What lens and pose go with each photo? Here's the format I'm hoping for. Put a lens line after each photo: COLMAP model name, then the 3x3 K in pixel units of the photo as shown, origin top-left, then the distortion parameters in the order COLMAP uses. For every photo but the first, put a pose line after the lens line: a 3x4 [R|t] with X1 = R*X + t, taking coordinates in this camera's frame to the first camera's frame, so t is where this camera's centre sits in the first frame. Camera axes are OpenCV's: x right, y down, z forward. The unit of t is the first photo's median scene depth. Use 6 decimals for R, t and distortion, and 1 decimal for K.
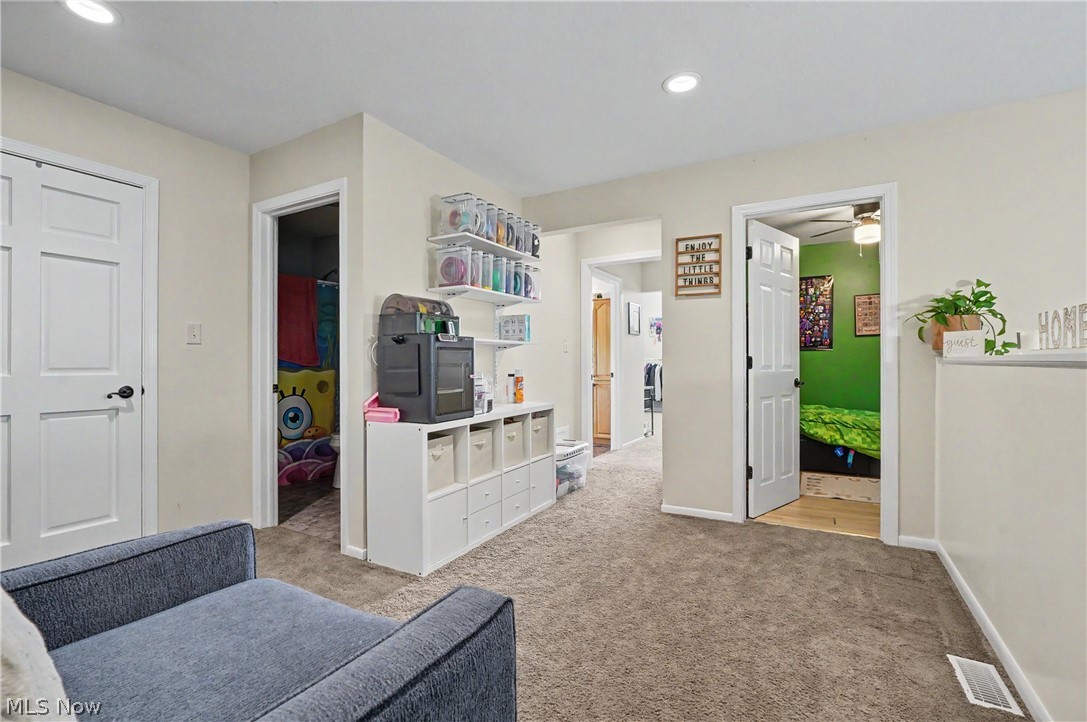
lens RADIAL K [[497.9, 0, 548.3], [0, 497.9, 359.7], [0, 0, 1]] dist [-0.008864, 0.002876]
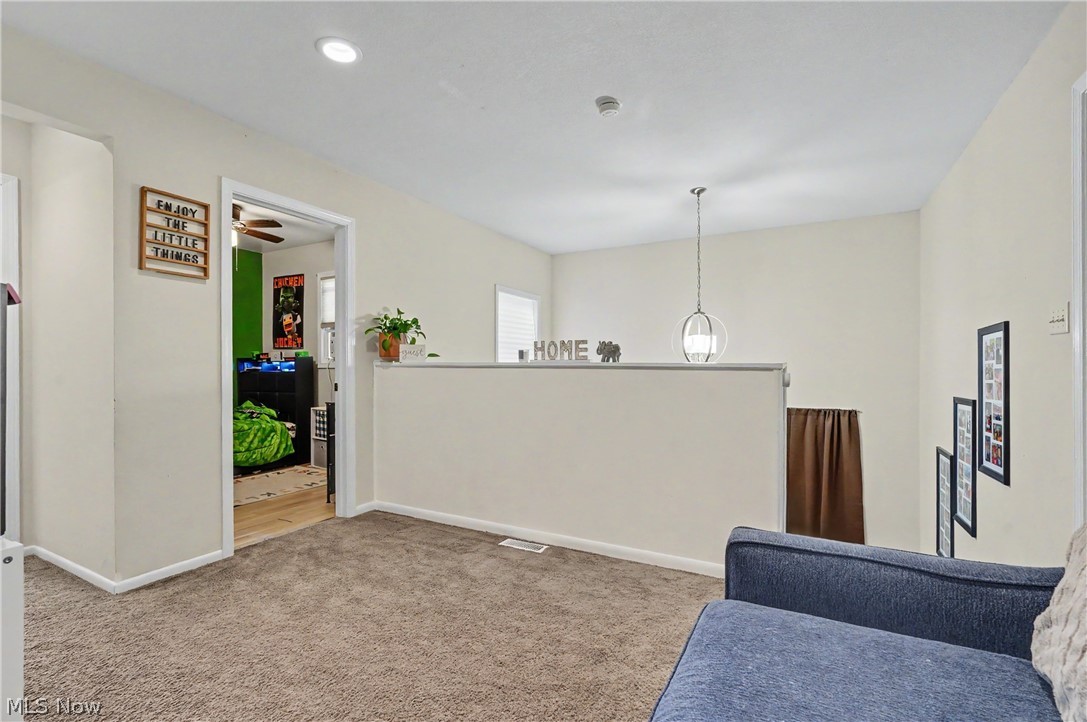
lens RADIAL K [[497.9, 0, 549.9], [0, 497.9, 367.6], [0, 0, 1]] dist [-0.008864, 0.002876]
pose [[-0.019441, -0.001620, 0.999810, -0.444282], [-0.006753, 0.999976, 0.001489, 0.002990], [-0.999788, -0.006722, -0.019451, 0.454347]]
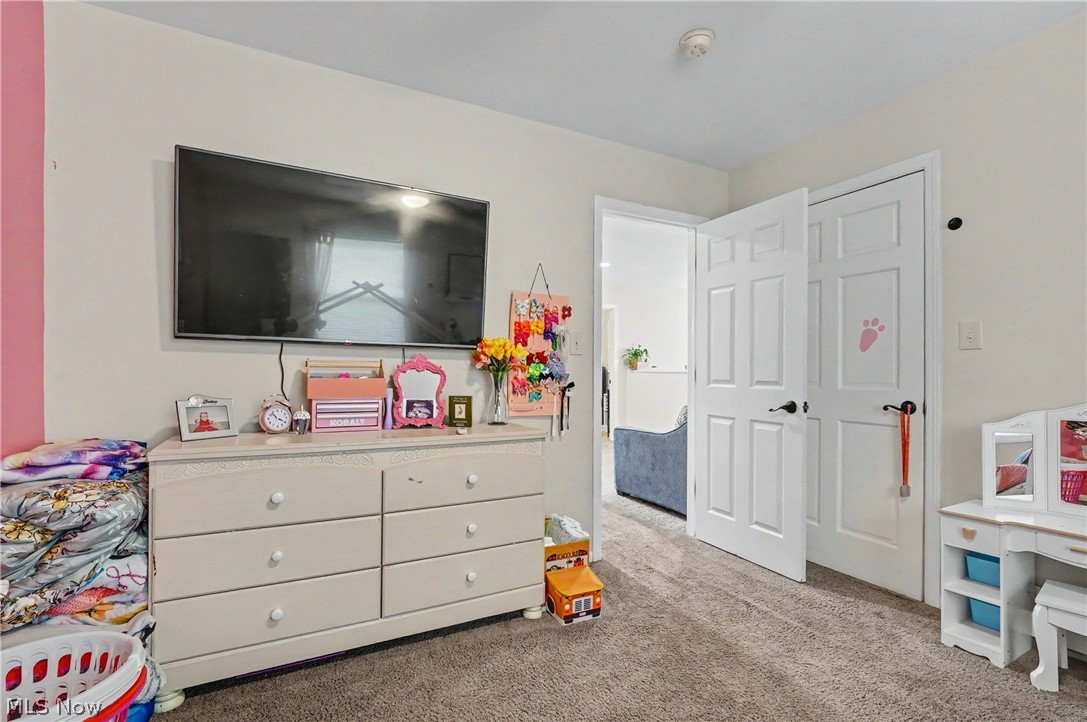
lens RADIAL K [[497.9, 0, 544.7], [0, 497.9, 367.4], [0, 0, 1]] dist [-0.008864, 0.002876]
pose [[0.549033, 0.011130, 0.835727, -1.440994], [-0.008040, 0.999935, -0.008034, 0.003274], [-0.835762, -0.002308, 0.549087, -0.105286]]
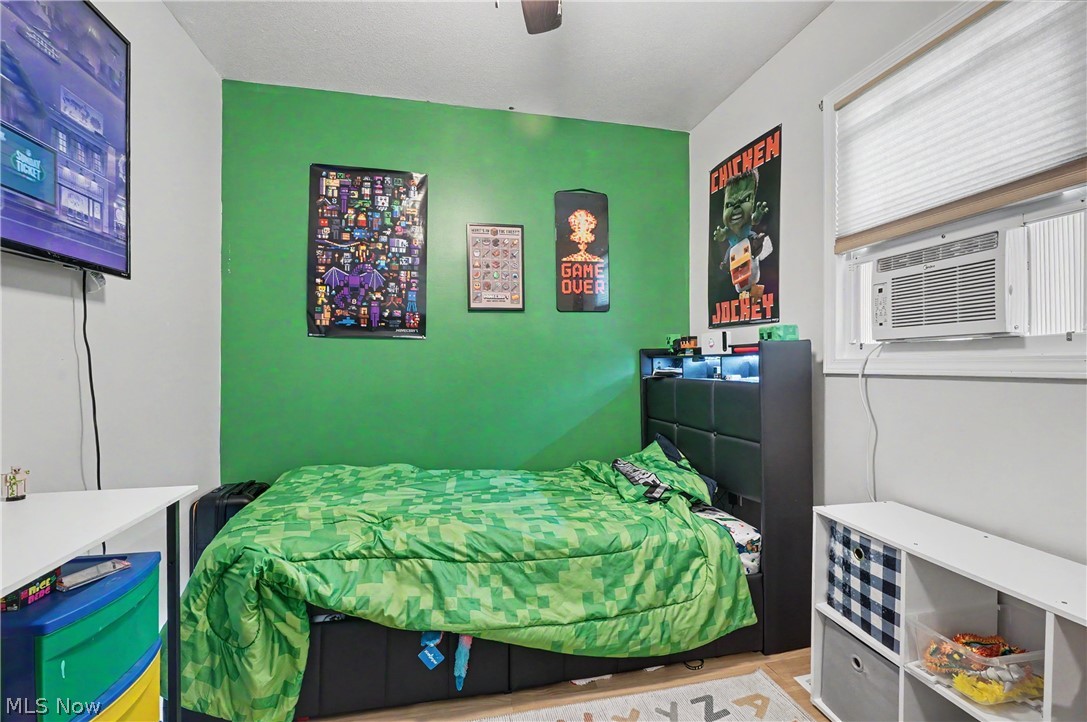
lens RADIAL K [[497.9, 0, 535.4], [0, 497.9, 361.5], [0, 0, 1]] dist [-0.008864, 0.002876]
pose [[0.754980, 0.006501, 0.655716, 0.574972], [-0.009732, 0.999952, 0.001291, 0.000807], [-0.655676, -0.007356, 0.755007, 0.967551]]
